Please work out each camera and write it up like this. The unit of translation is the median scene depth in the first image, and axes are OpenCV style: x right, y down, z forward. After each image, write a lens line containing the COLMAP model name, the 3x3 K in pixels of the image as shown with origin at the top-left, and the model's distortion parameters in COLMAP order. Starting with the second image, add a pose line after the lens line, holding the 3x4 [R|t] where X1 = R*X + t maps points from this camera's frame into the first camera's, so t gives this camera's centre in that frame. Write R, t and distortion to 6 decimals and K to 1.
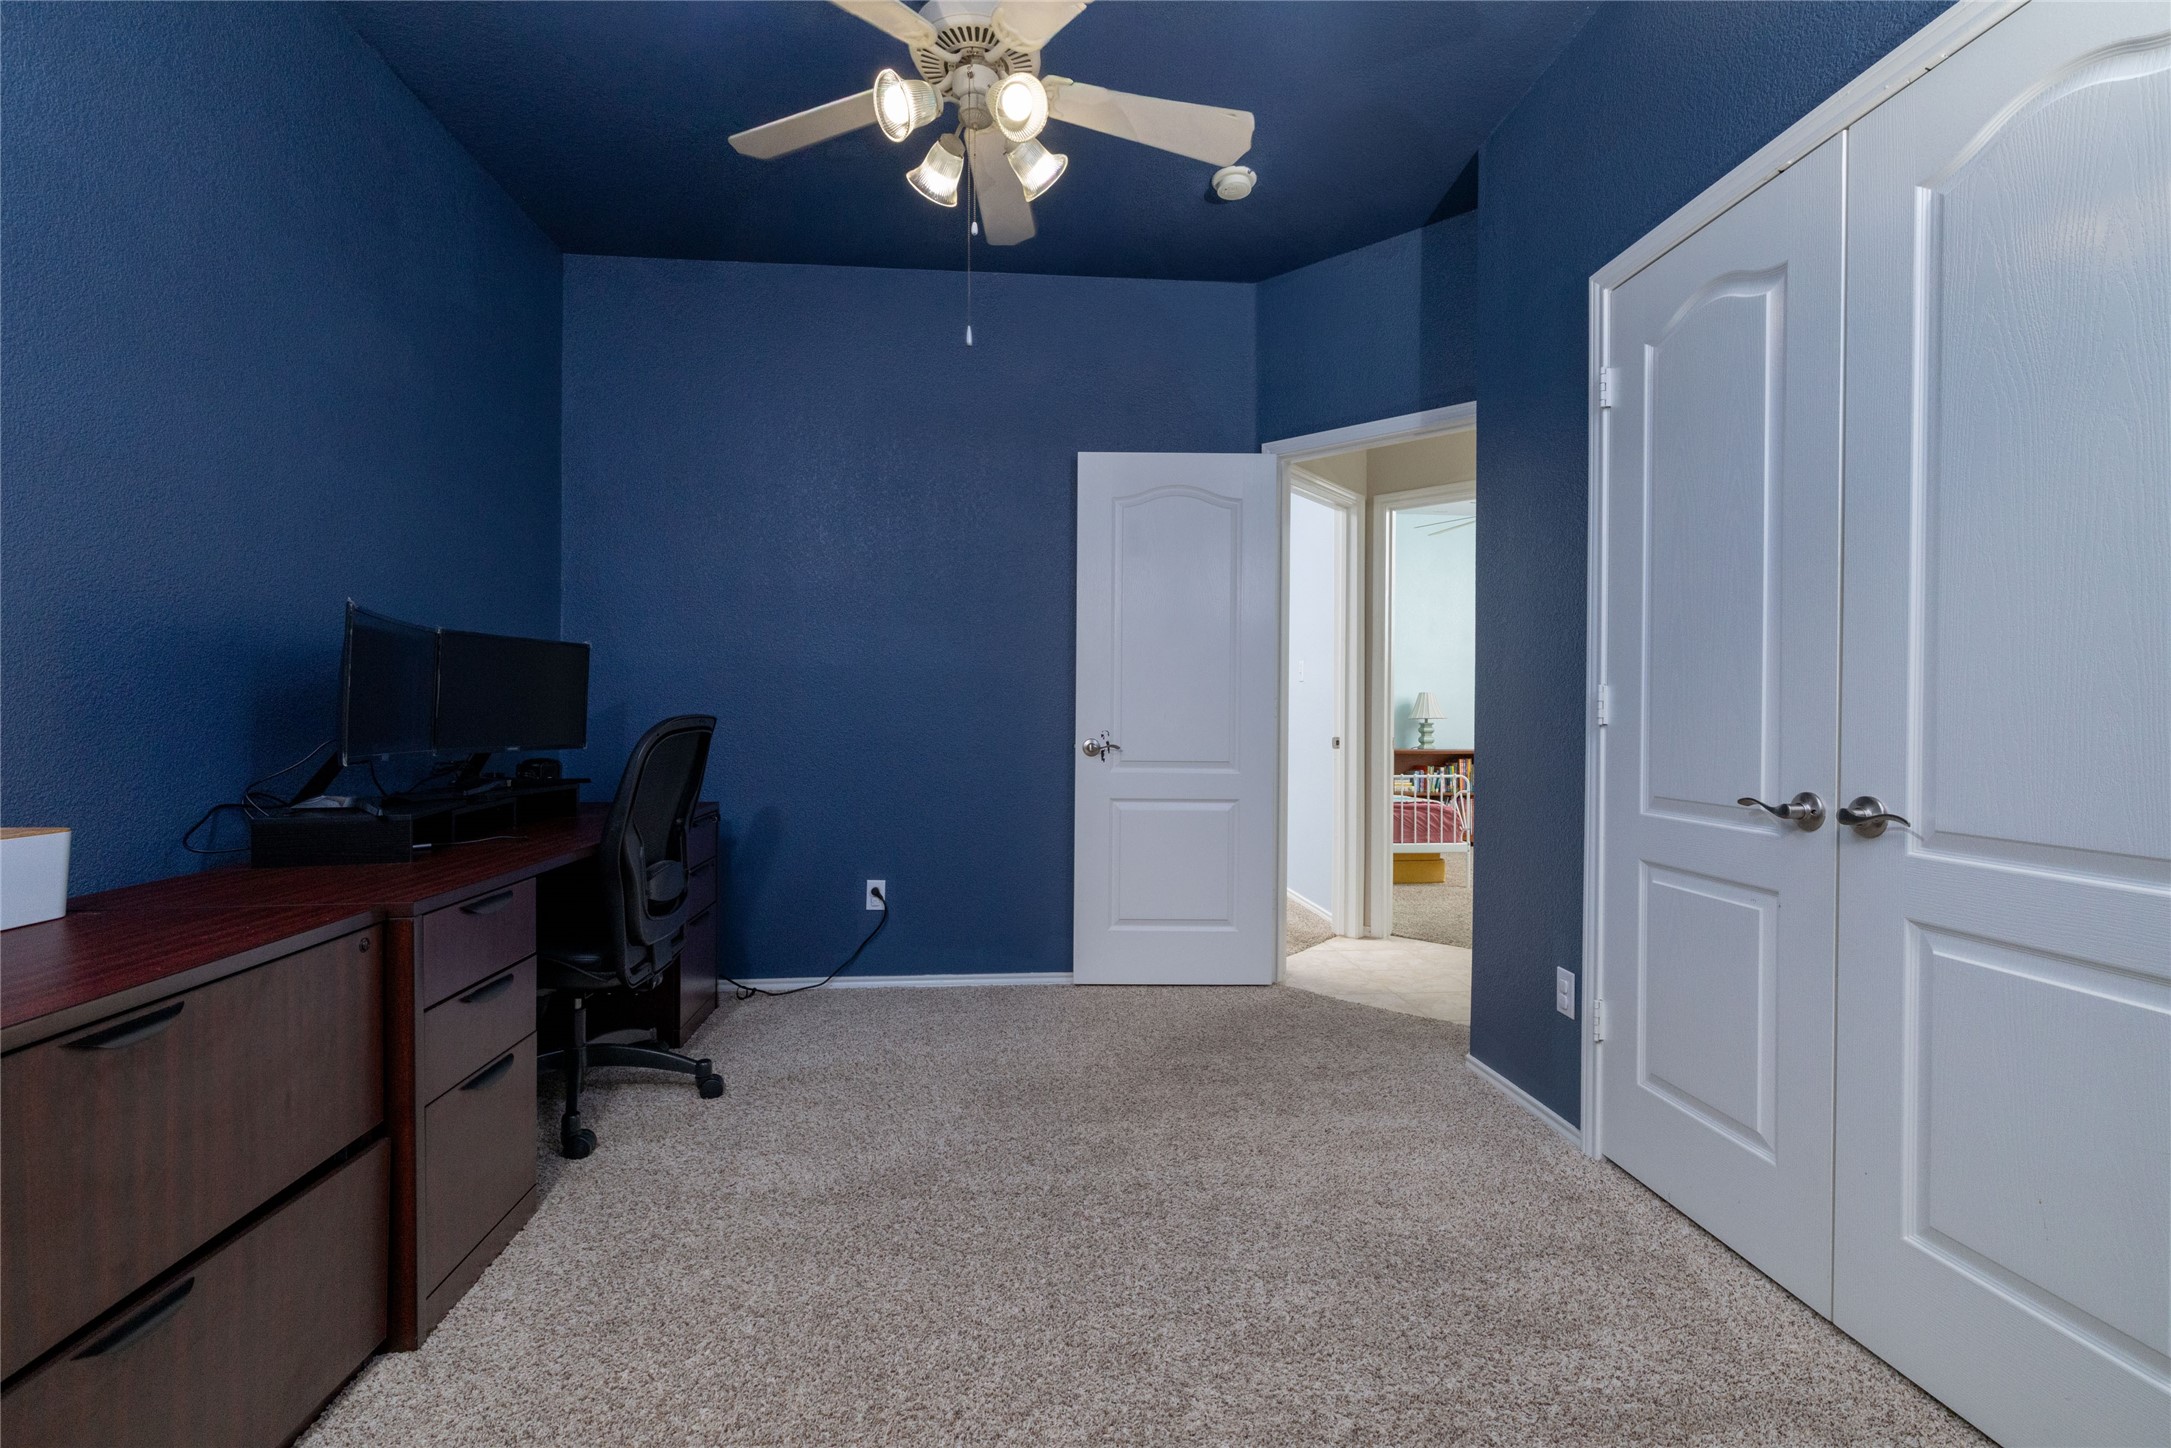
lens RADIAL K [[942.7, 0, 1083.8], [0, 942.7, 724.5], [0, 0, 1]] dist [-0.002696, 0.001530]
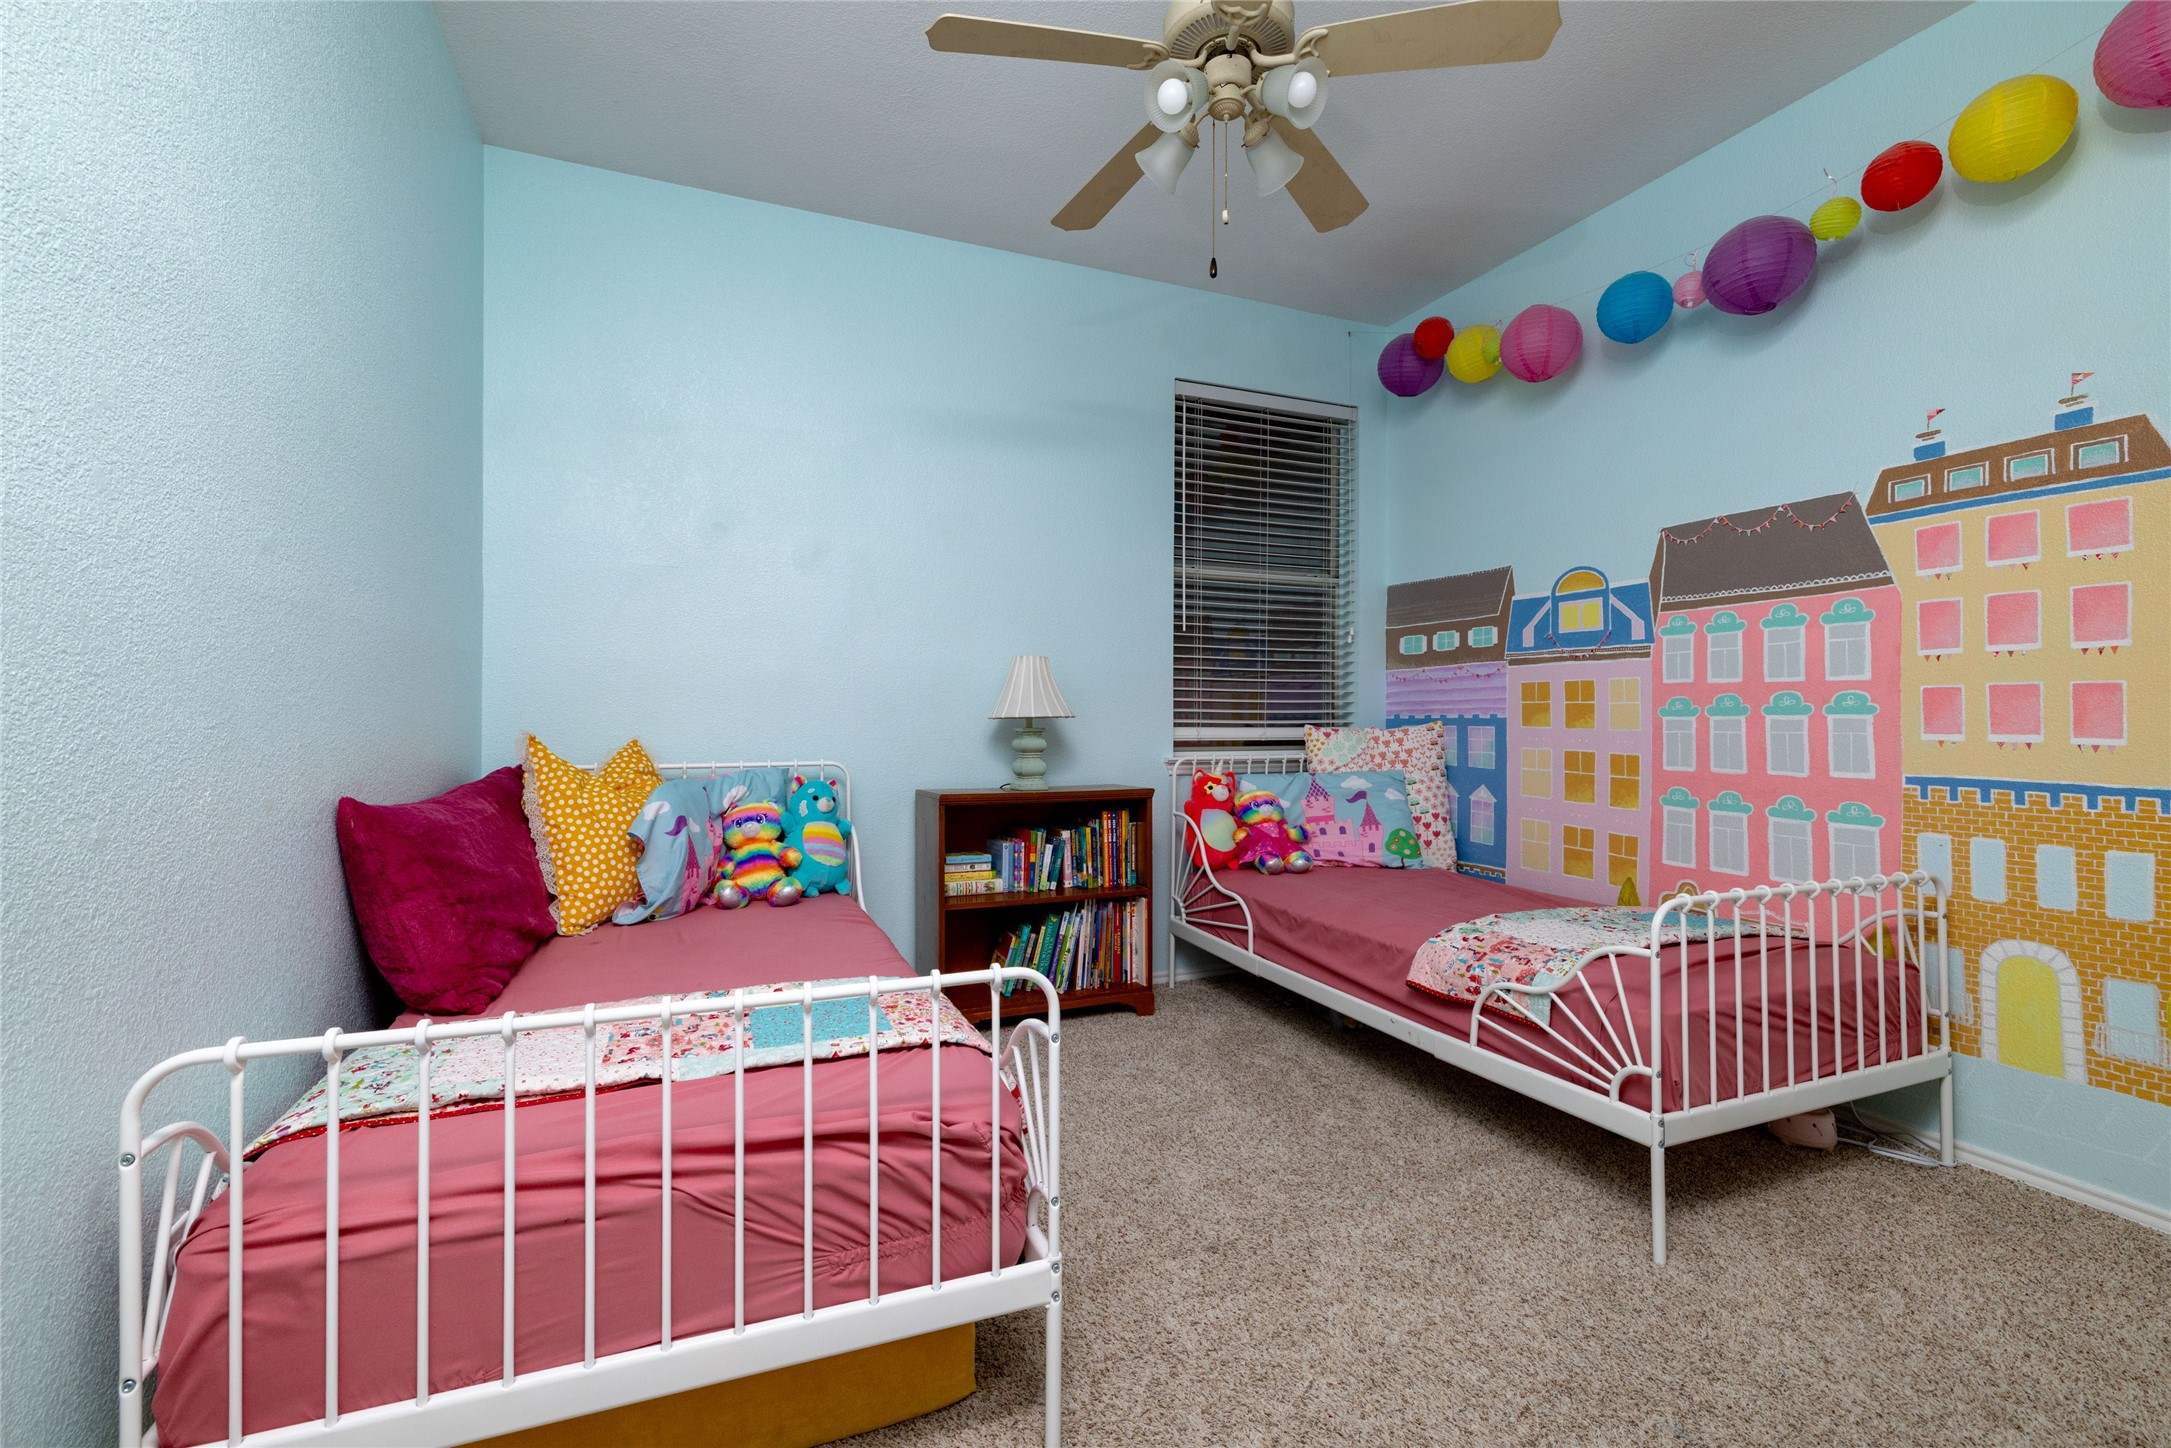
lens RADIAL K [[942.7, 0, 1085.8], [0, 942.7, 718.1], [0, 0, 1]] dist [-0.002696, 0.001530]
pose [[0.955064, -0.008014, 0.296292, 0.299697], [0.010328, 0.999927, -0.006244, -0.003244], [-0.296221, 0.009024, 0.955077, 0.668501]]
